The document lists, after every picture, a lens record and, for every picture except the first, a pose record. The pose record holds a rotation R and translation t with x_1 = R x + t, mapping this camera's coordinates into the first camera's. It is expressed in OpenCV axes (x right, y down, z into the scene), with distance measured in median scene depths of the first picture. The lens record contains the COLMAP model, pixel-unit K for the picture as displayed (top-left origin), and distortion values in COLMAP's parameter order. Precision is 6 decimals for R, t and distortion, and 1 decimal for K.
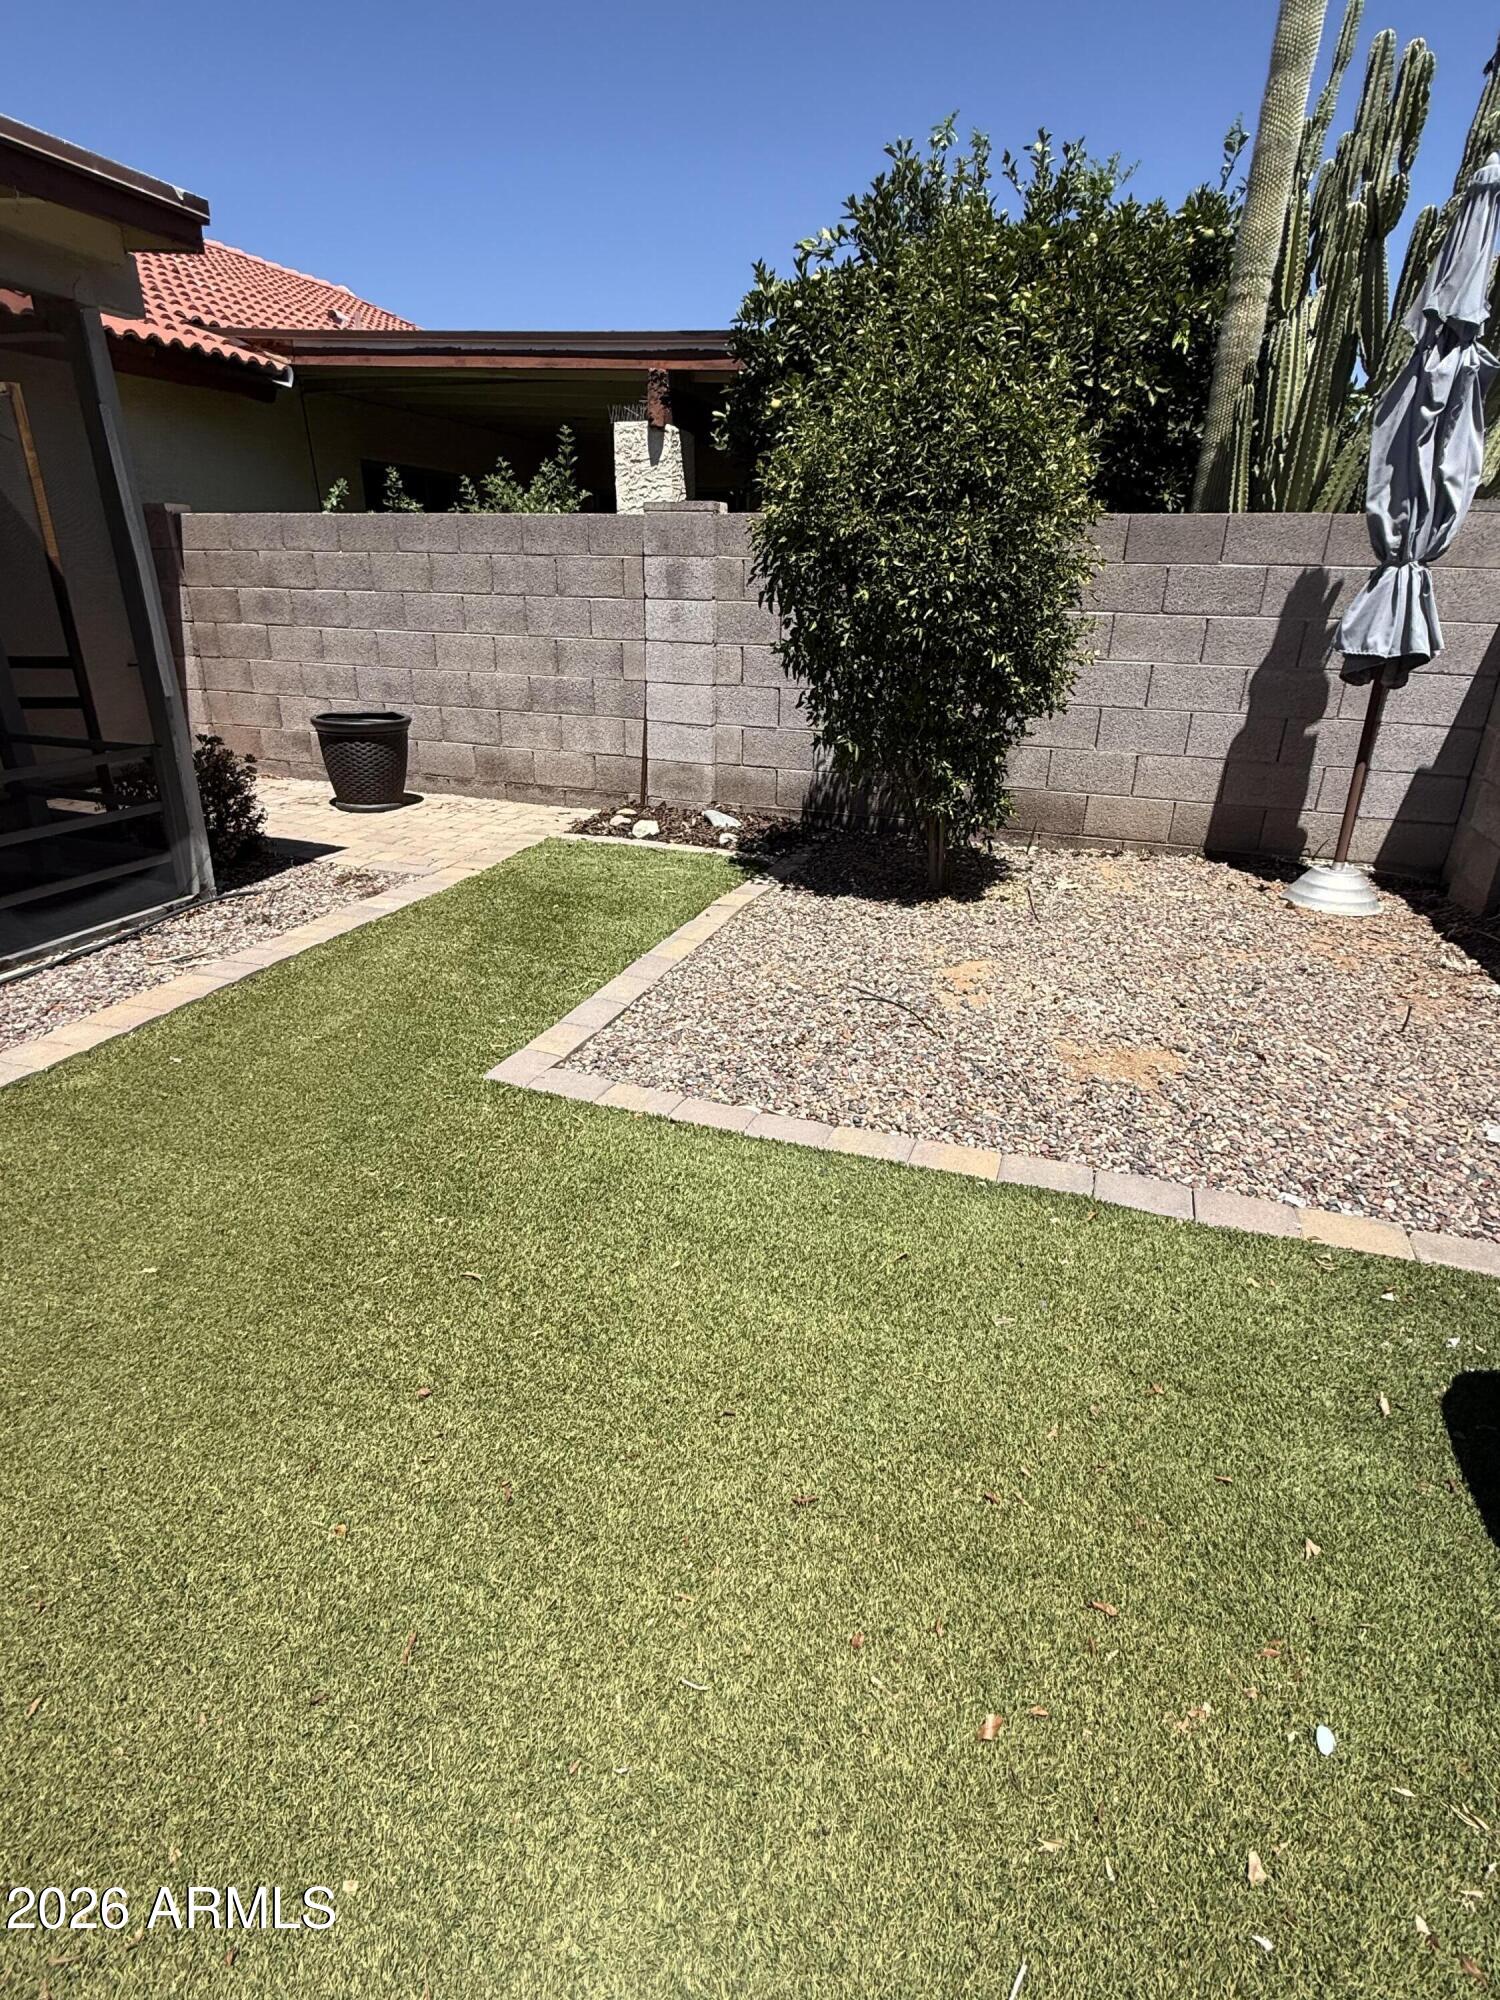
lens RADIAL K [[999.1, 0, 756.1], [0, 999.1, 1001.5], [0, 0, 1]] dist [0.002534, 0.001160]
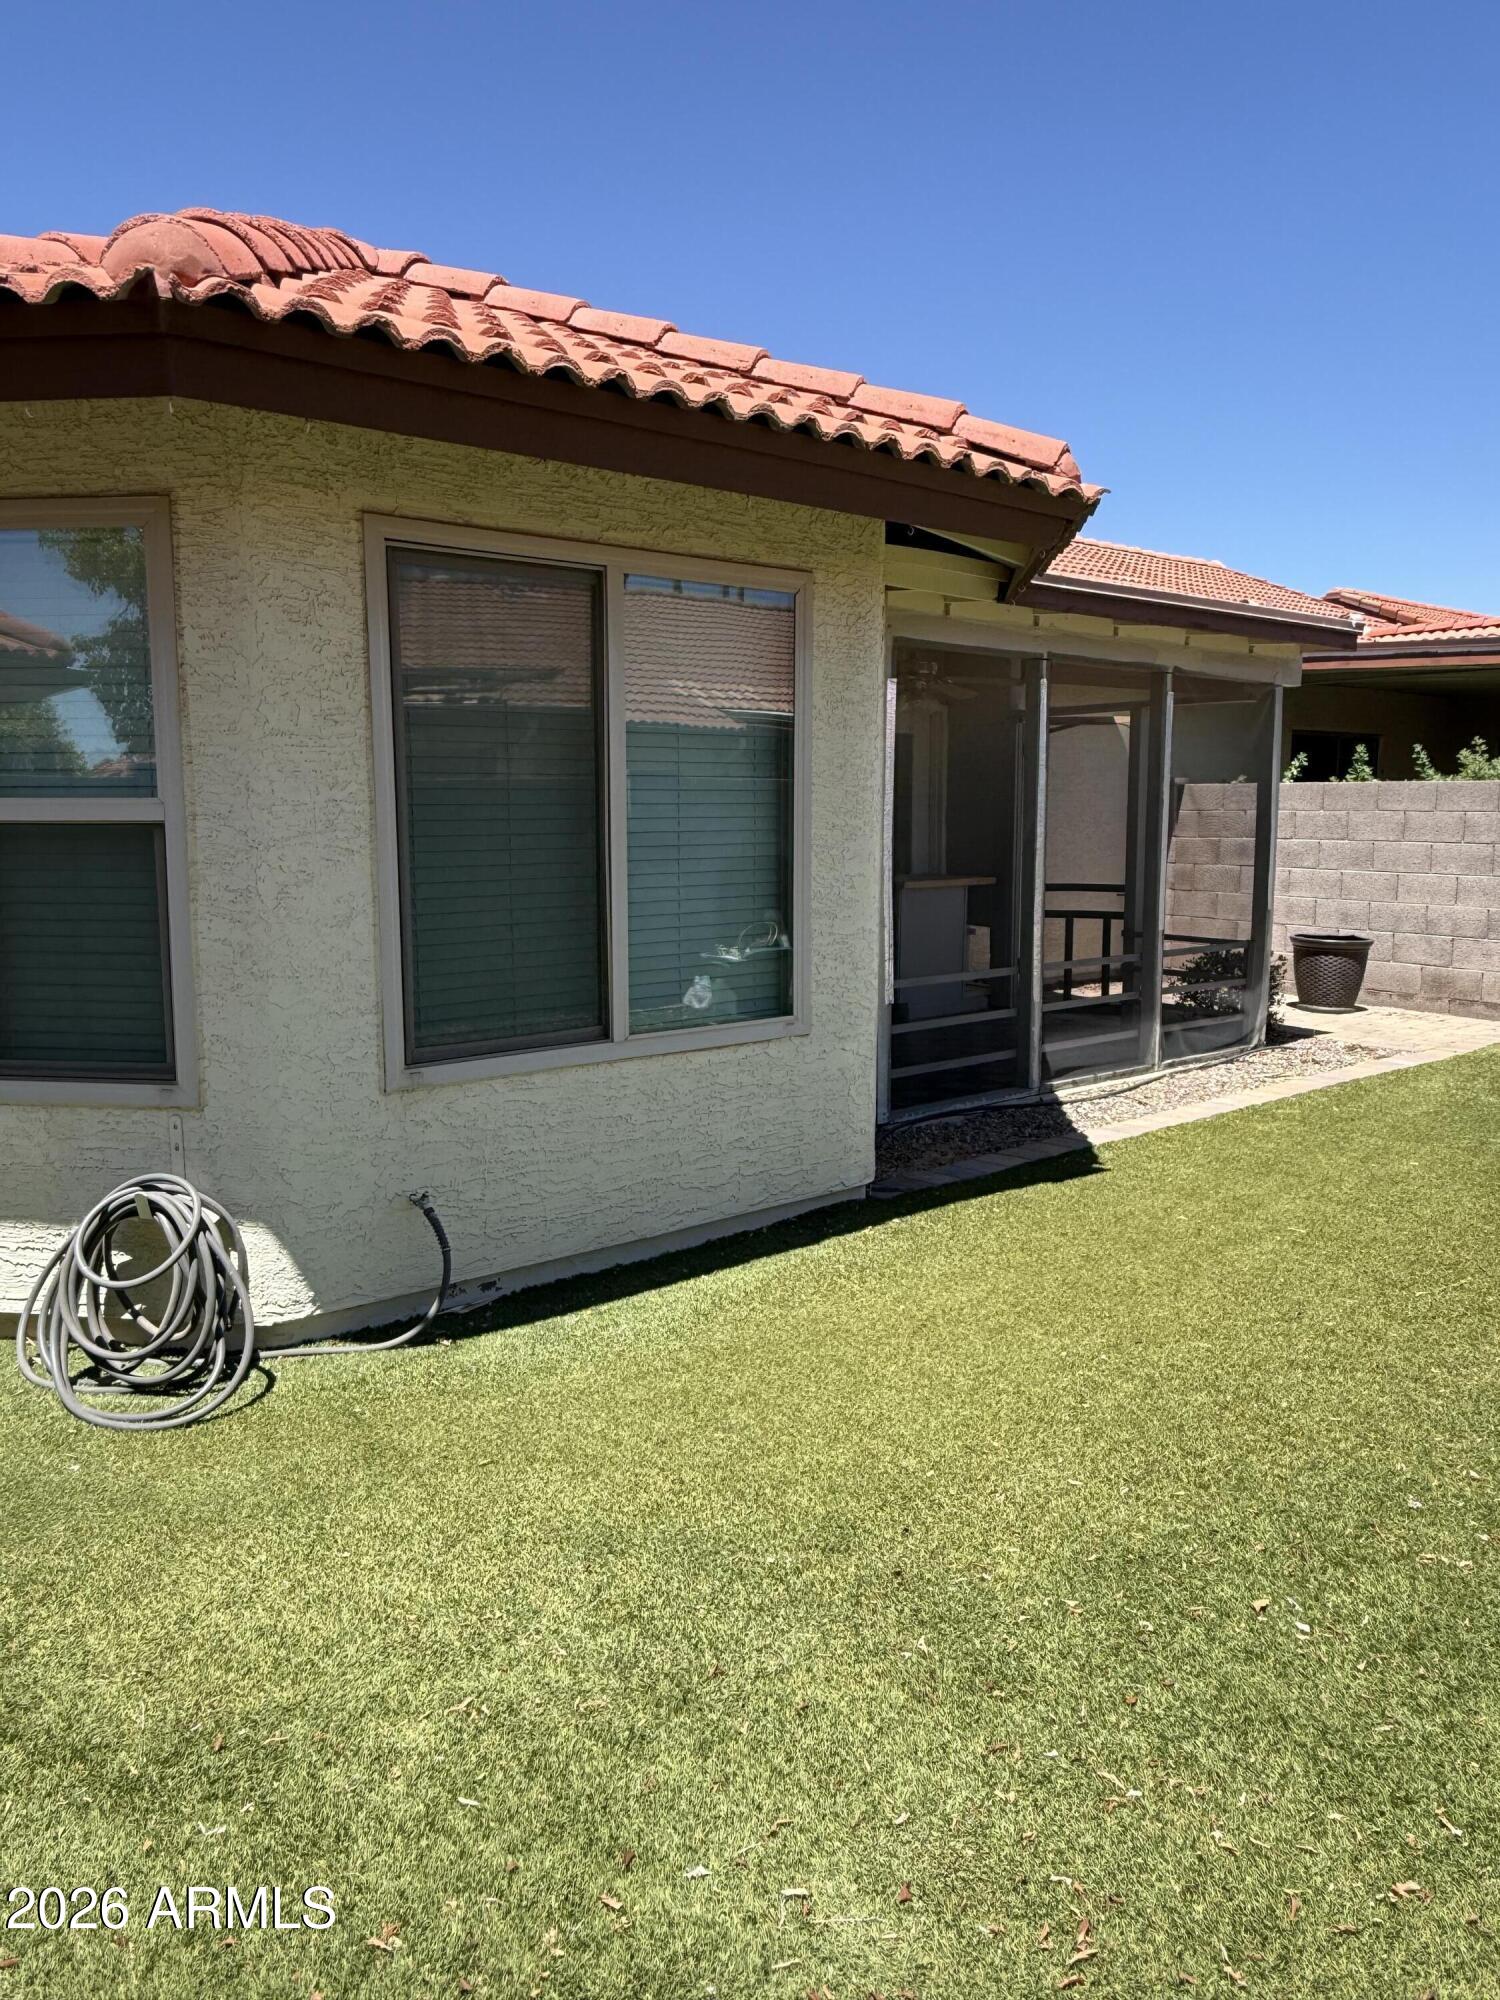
lens RADIAL K [[1367.7, 0, 750.6], [0, 1367.7, 986.8], [0, 0, 1]] dist [-0.001981, 0.003172]
pose [[0.842330, 0.054291, -0.536221, -0.095255], [-0.198705, 0.956110, -0.215335, 0.271649], [0.500996, 0.287933, 0.816148, -0.695060]]
